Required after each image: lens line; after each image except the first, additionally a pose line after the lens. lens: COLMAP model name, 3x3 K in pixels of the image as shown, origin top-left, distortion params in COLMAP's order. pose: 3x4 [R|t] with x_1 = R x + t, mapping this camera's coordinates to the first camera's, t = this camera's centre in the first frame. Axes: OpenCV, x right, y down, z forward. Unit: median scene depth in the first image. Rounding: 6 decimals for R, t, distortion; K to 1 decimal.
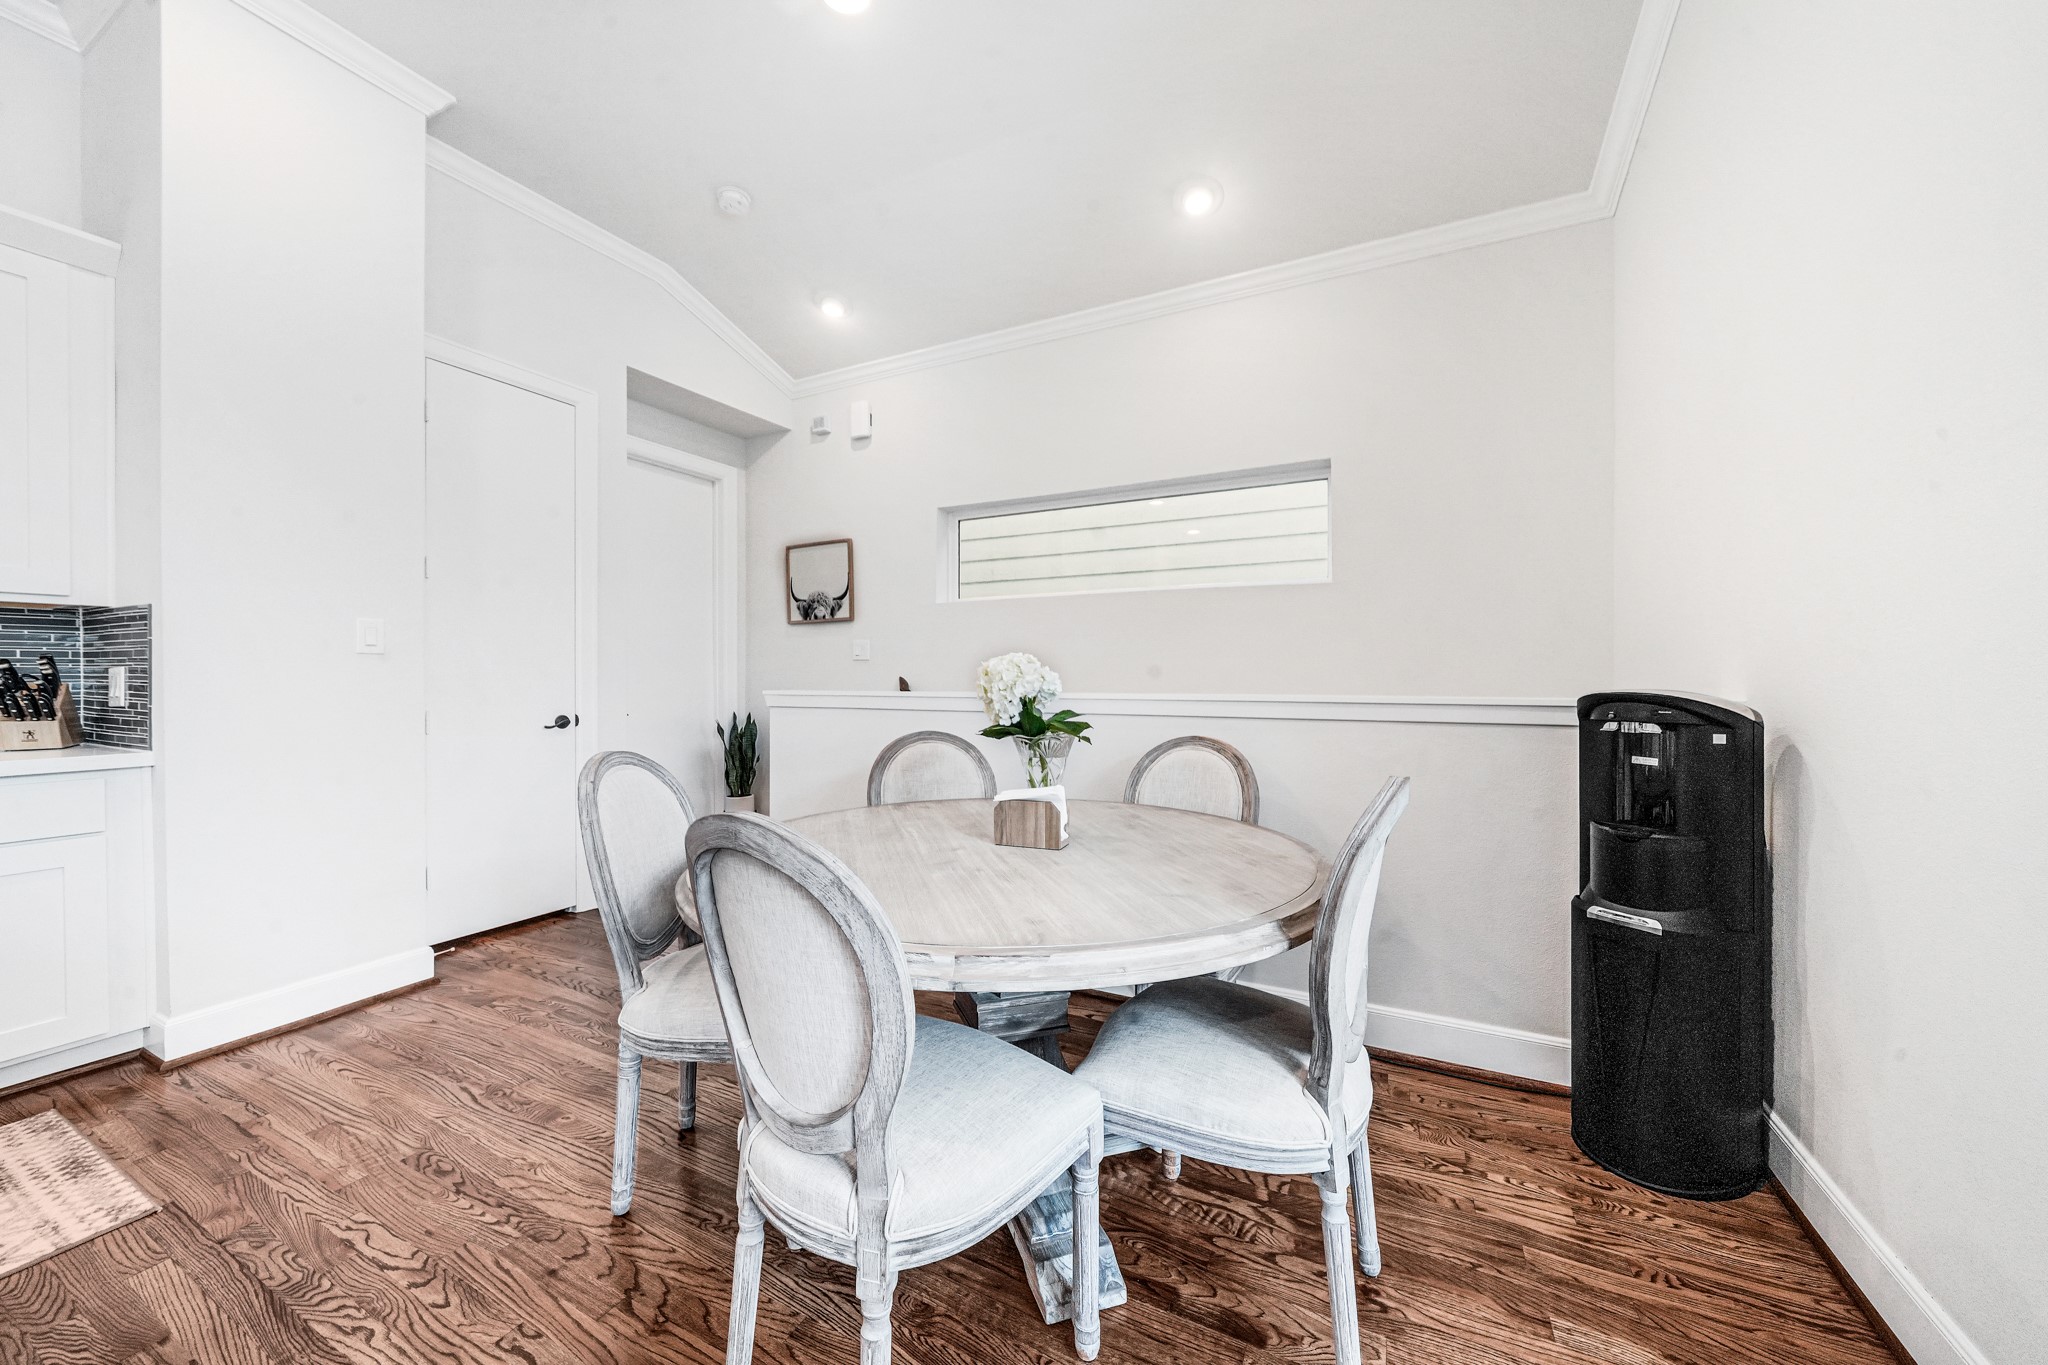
lens RADIAL K [[716.3, 0, 1022.0], [0, 716.3, 688.6], [0, 0, 1]] dist [-0.002689, -0.000177]
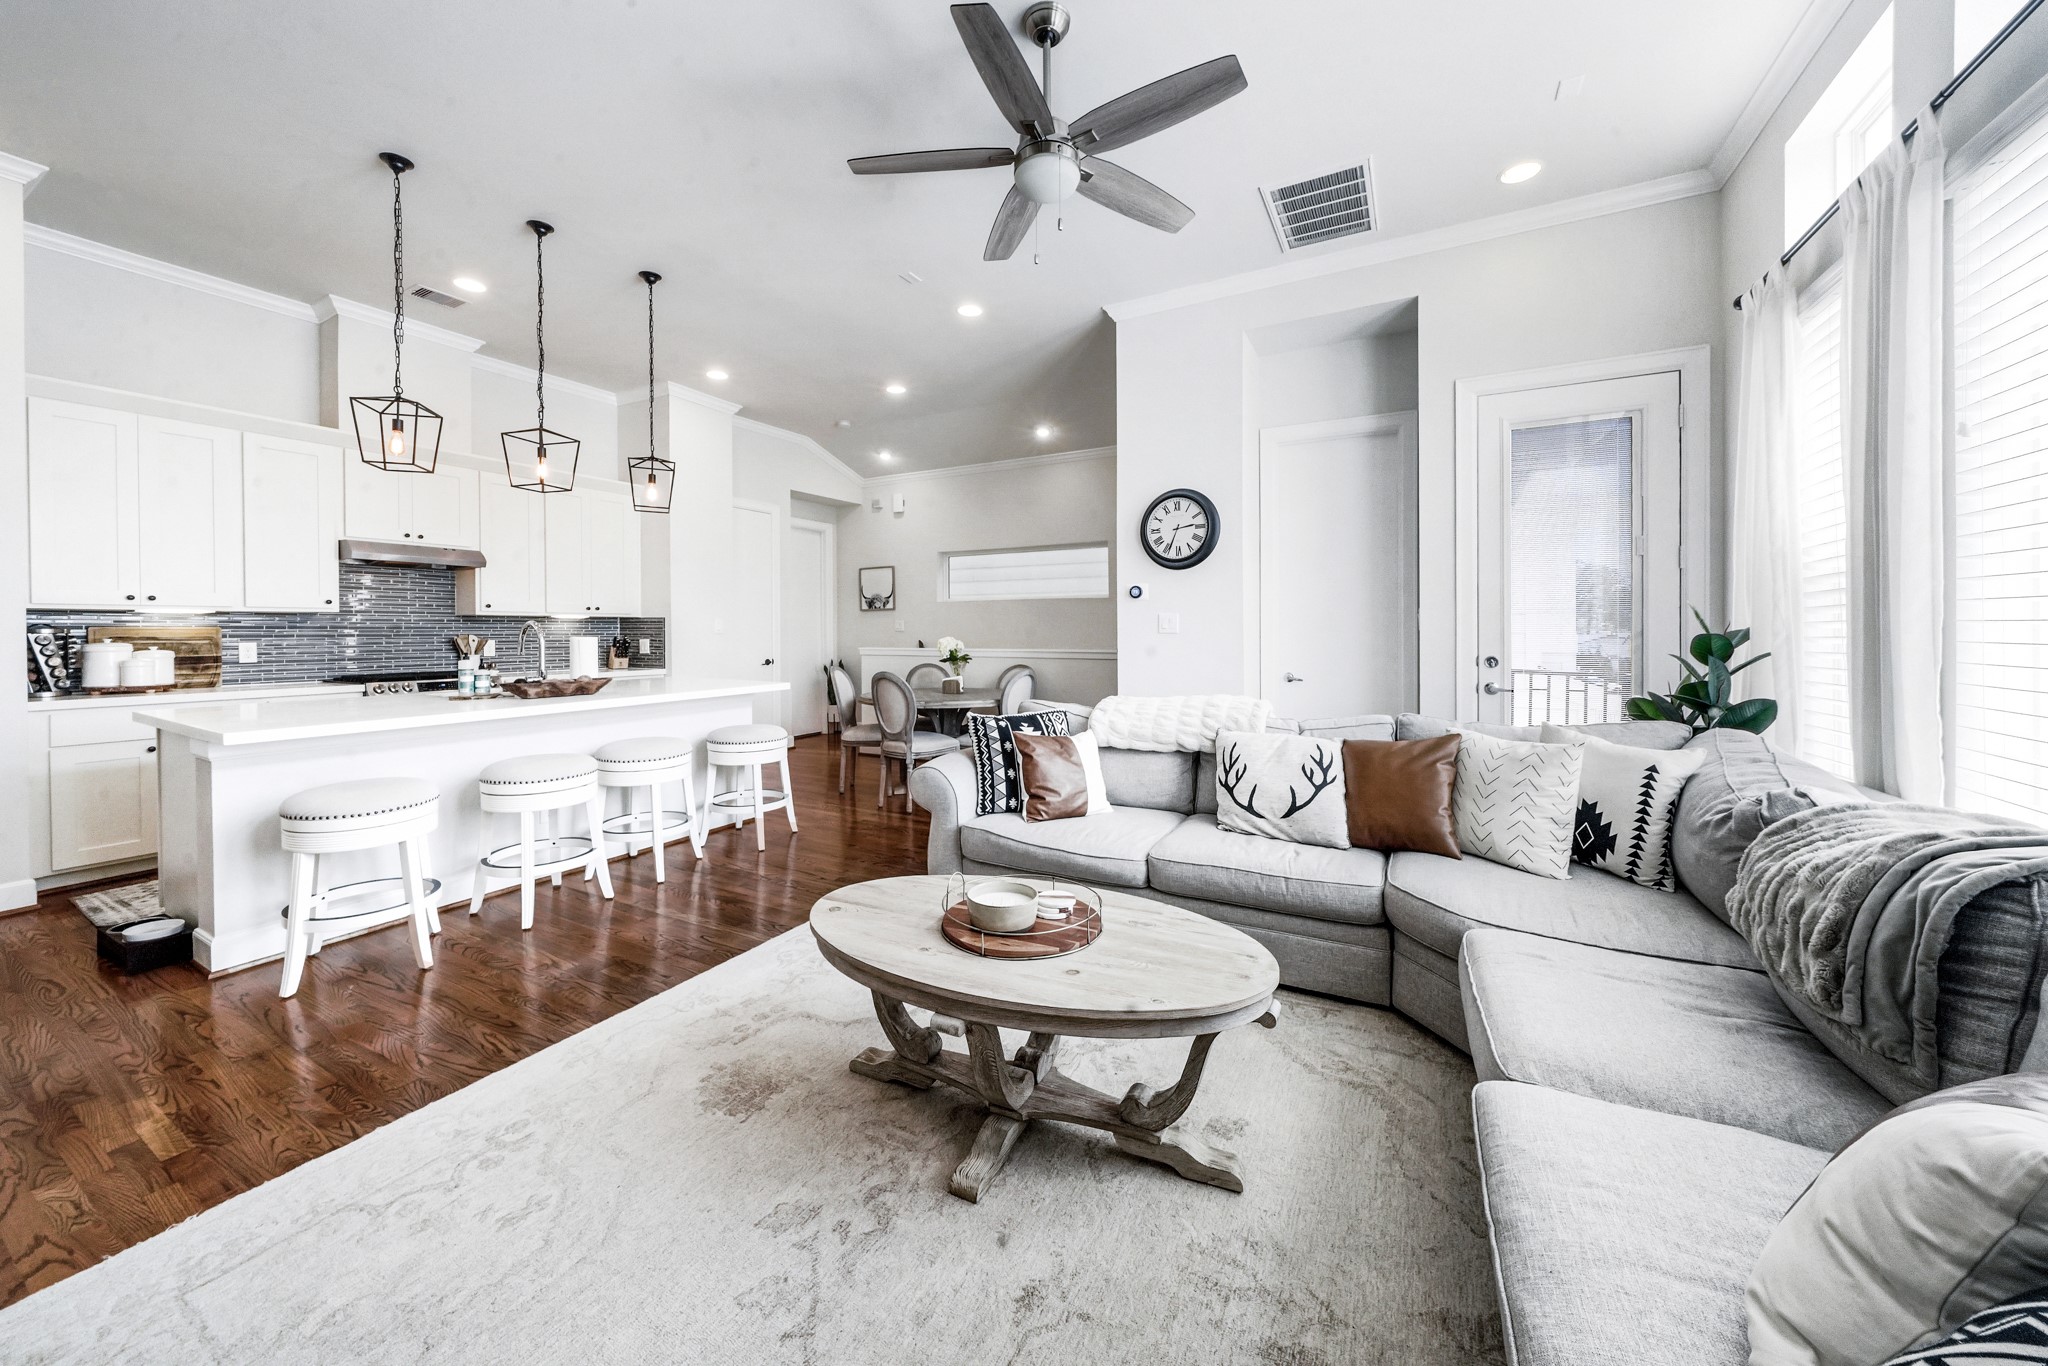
lens RADIAL K [[735.3, 0, 1023.6], [0, 735.3, 642.4], [0, 0, 1]] dist [-0.008474, -0.000048]
pose [[0.999792, -0.001055, -0.020344, 0.236279], [0.001054, 0.999999, -0.000096, -0.011790], [0.020344, 0.000074, 0.999793, -1.544423]]
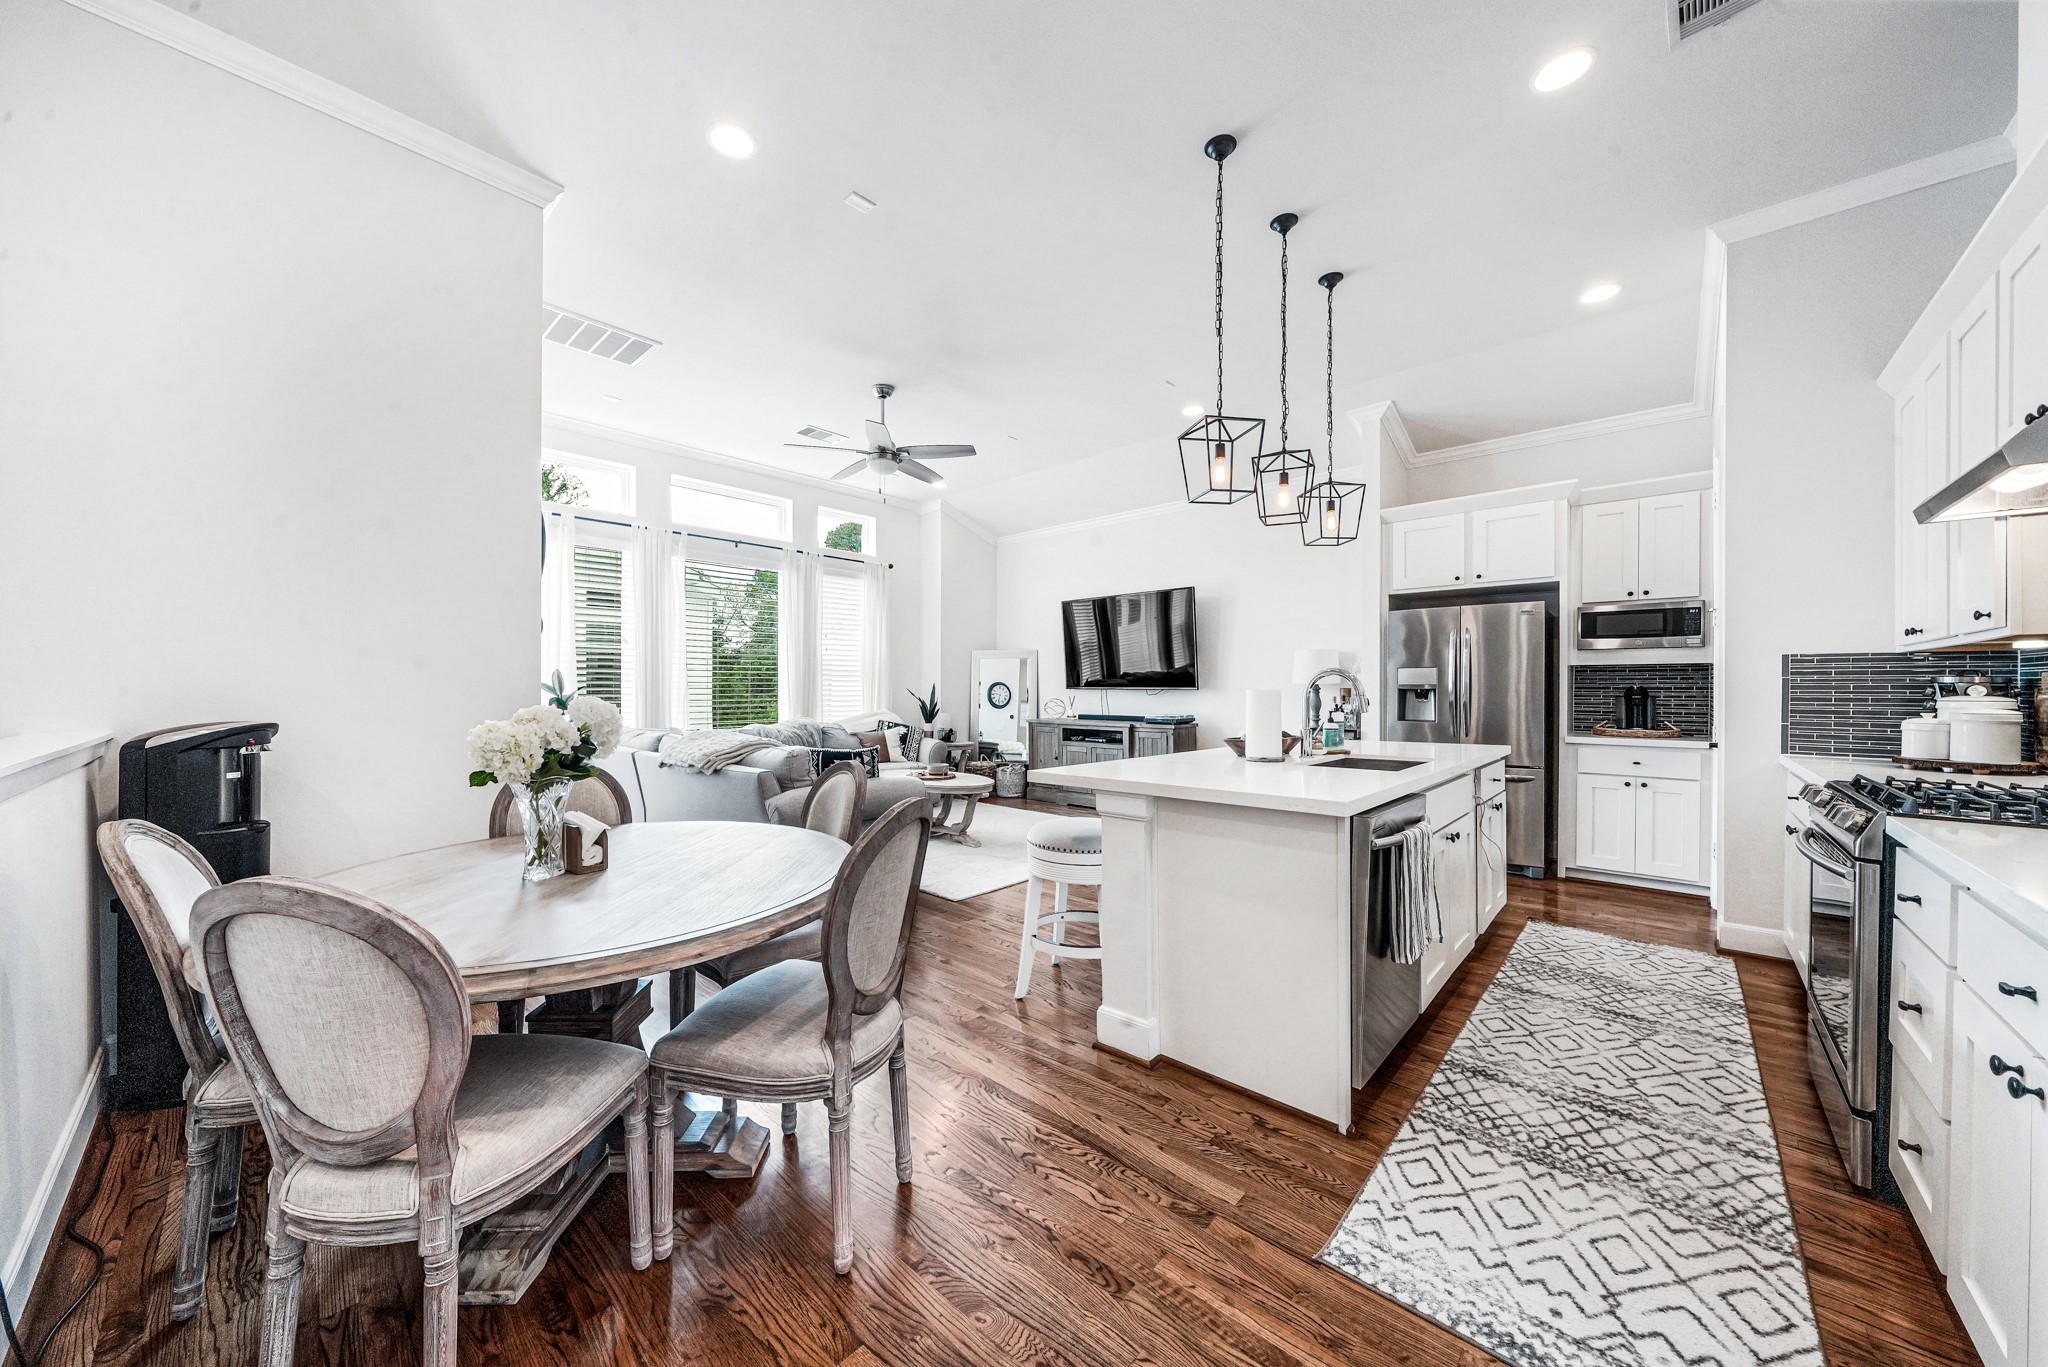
lens RADIAL K [[716.3, 0, 1022.0], [0, 716.3, 689.6], [0, 0, 1]] dist [-0.002689, -0.000177]
pose [[-0.970126, -0.001681, 0.242595, -0.588523], [0.003748, 0.999753, 0.021917, -0.048008], [-0.242572, 0.022172, -0.969880, 1.143099]]
